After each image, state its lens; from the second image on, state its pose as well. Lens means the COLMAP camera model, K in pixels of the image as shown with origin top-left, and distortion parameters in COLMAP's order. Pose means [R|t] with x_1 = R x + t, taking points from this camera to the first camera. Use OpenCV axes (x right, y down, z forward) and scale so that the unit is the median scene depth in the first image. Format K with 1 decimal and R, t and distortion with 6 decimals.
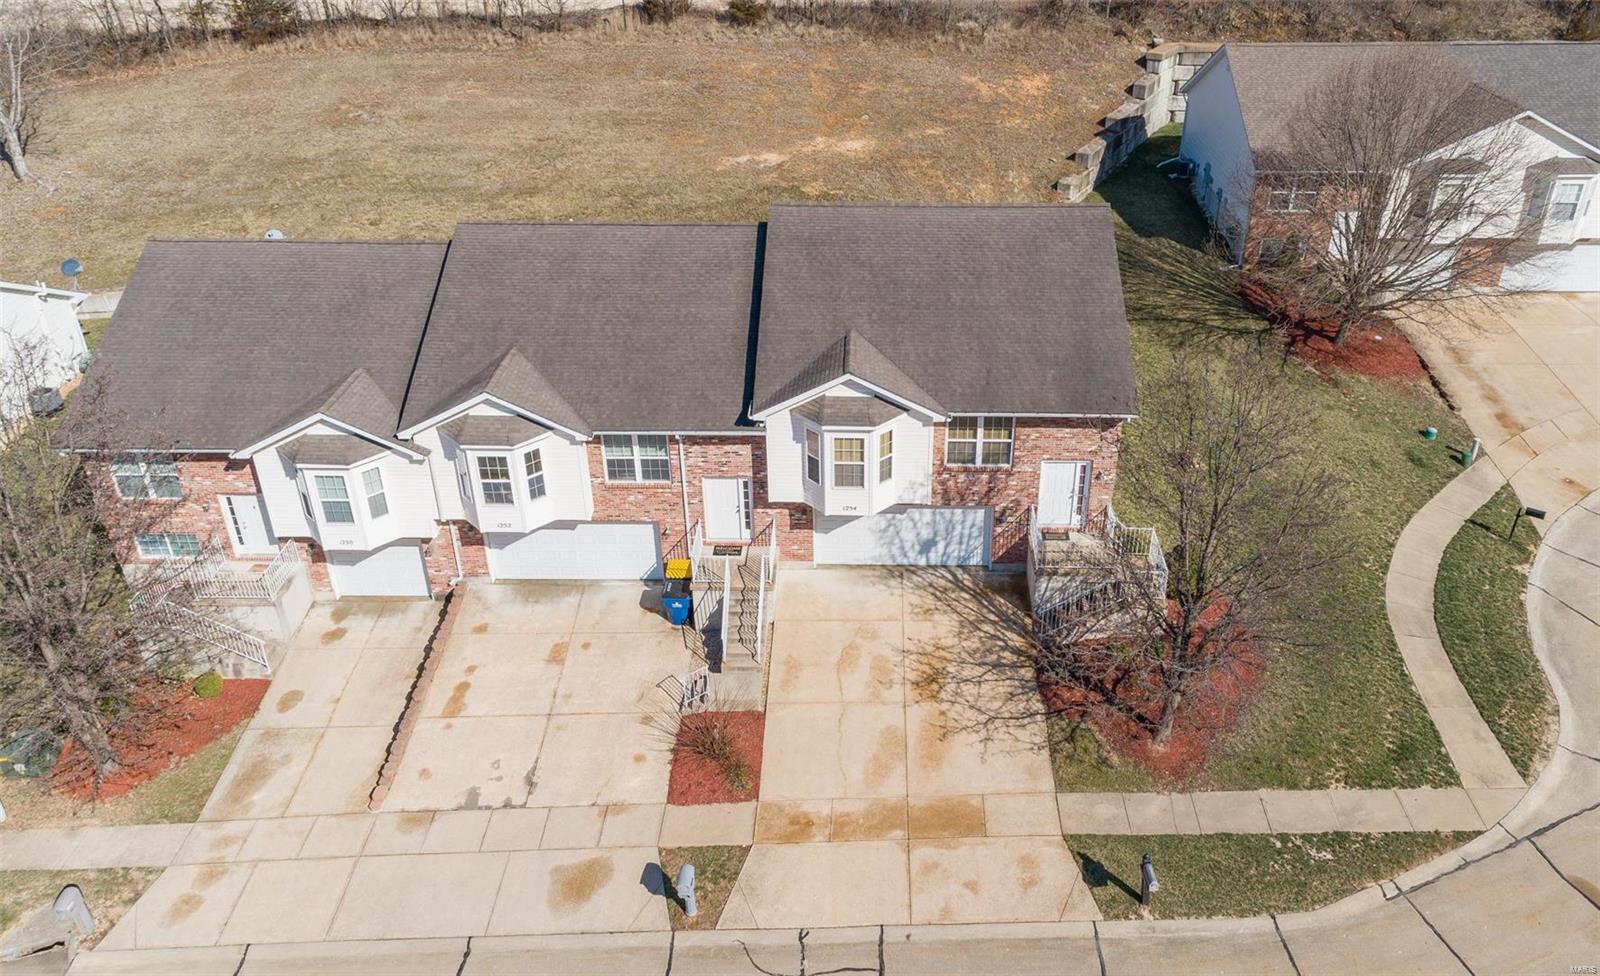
lens RADIAL K [[1171.6, 0, 887.6], [0, 1171.6, 488.3], [0, 0, 1]] dist [0.028149, 0.000719]
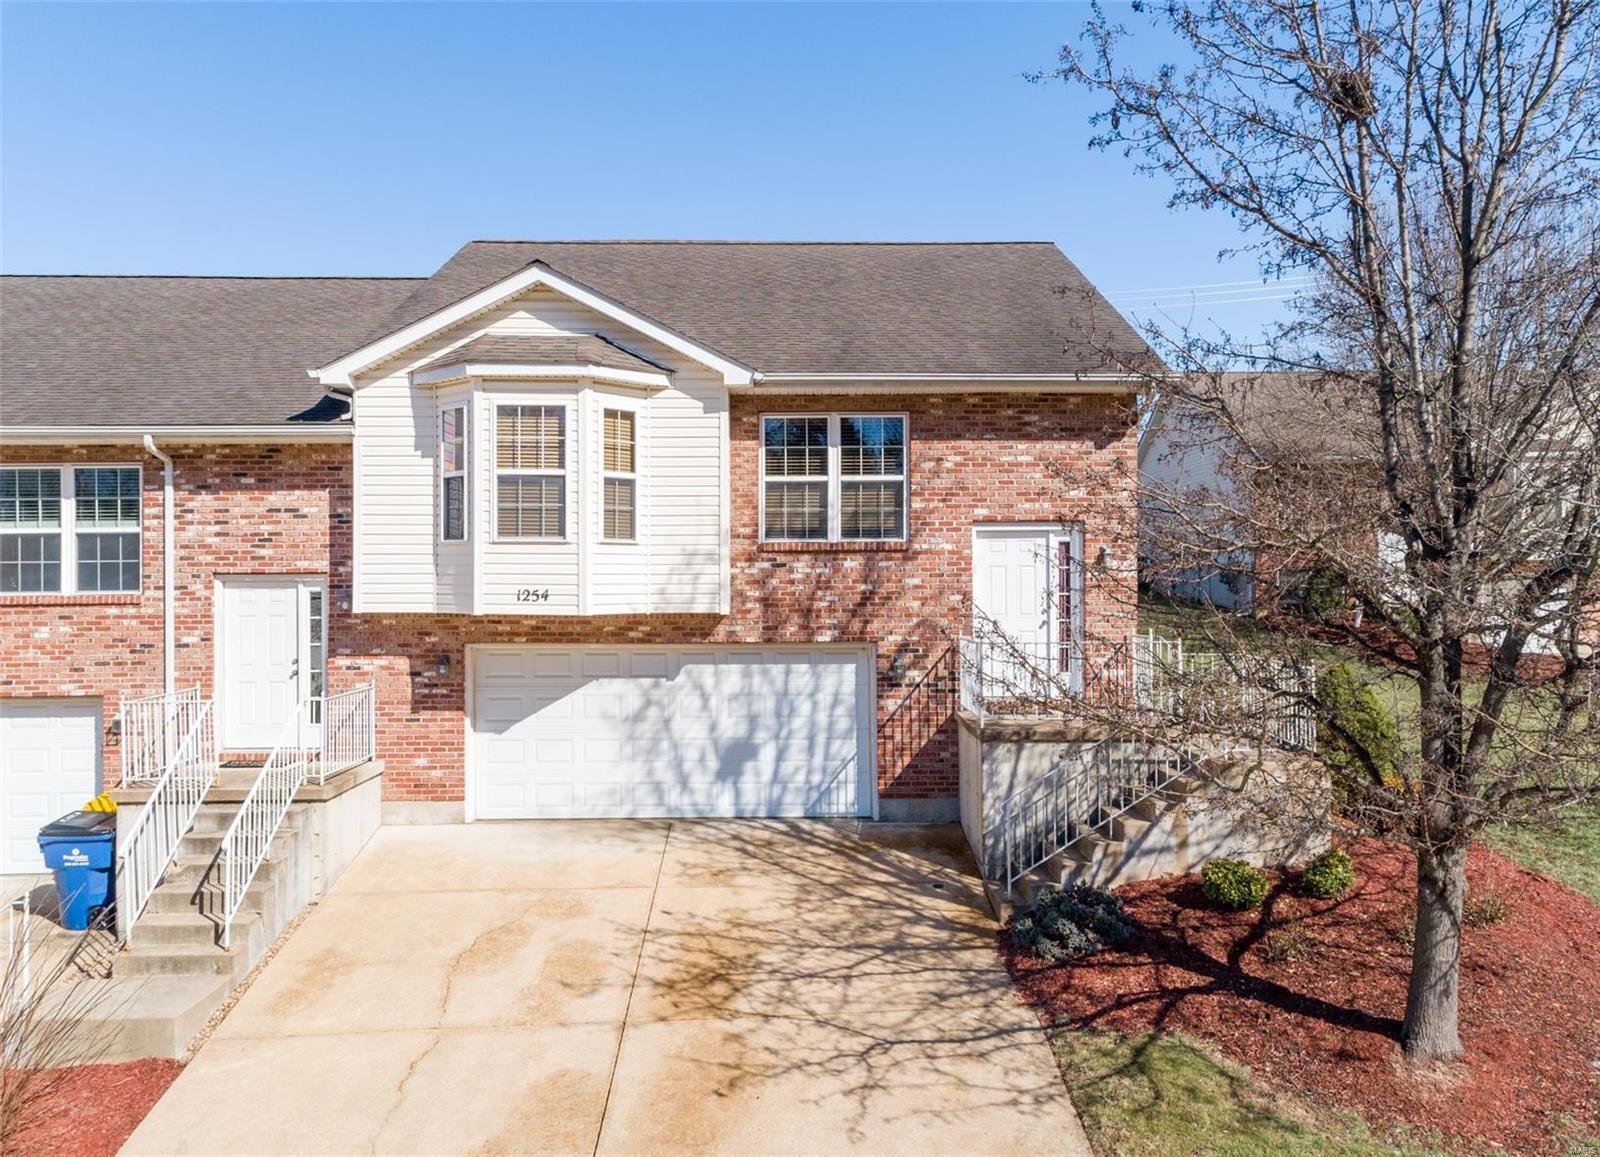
lens RADIAL K [[1248.2, 0, 829.1], [0, 1248.2, 619.1], [0, 0, 1]] dist [0.032012, -0.001272]
pose [[0.999476, -0.012728, 0.029763, 0.061809], [0.025642, 0.872495, -0.487950, 0.249550], [-0.019758, 0.488457, 0.872364, 0.605879]]
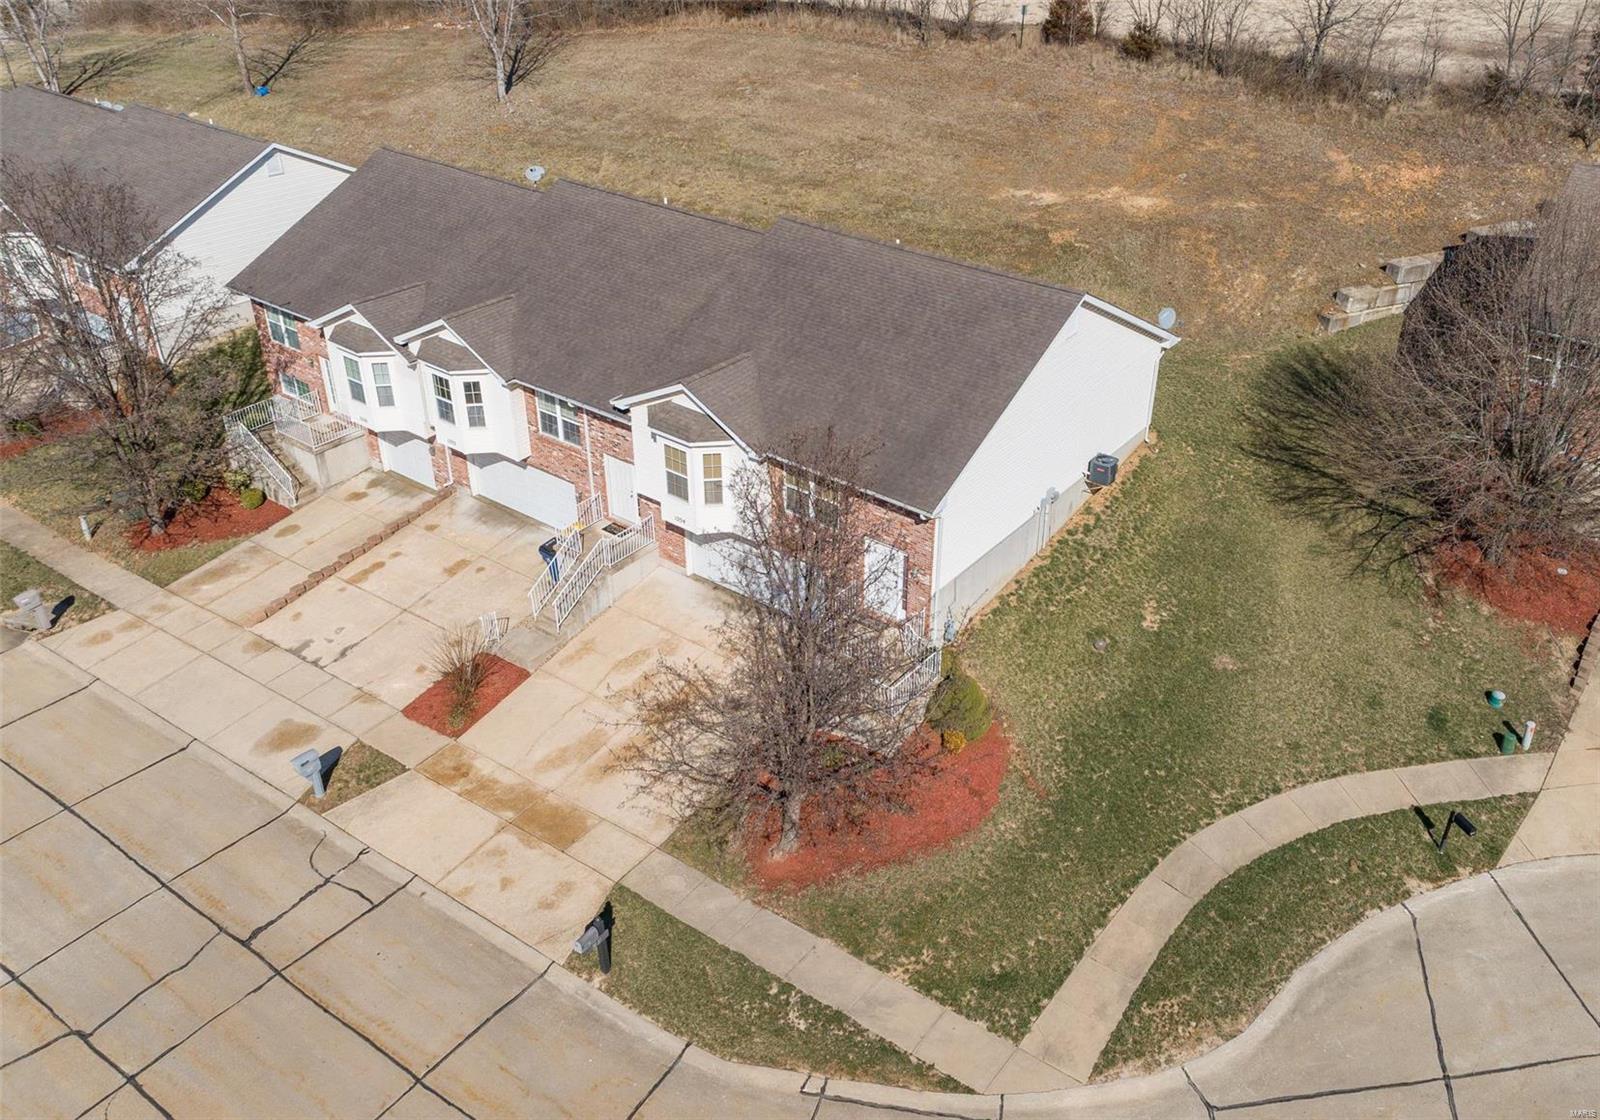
lens RADIAL K [[1287.1, 0, 942.8], [0, 1287.1, 554.2], [0, 0, 1]] dist [0.028673, 0.003025]
pose [[0.833315, 0.314091, -0.454899, 0.662188], [-0.316640, 0.945736, 0.072953, -0.106042], [0.453128, 0.083247, 0.887550, 0.132194]]
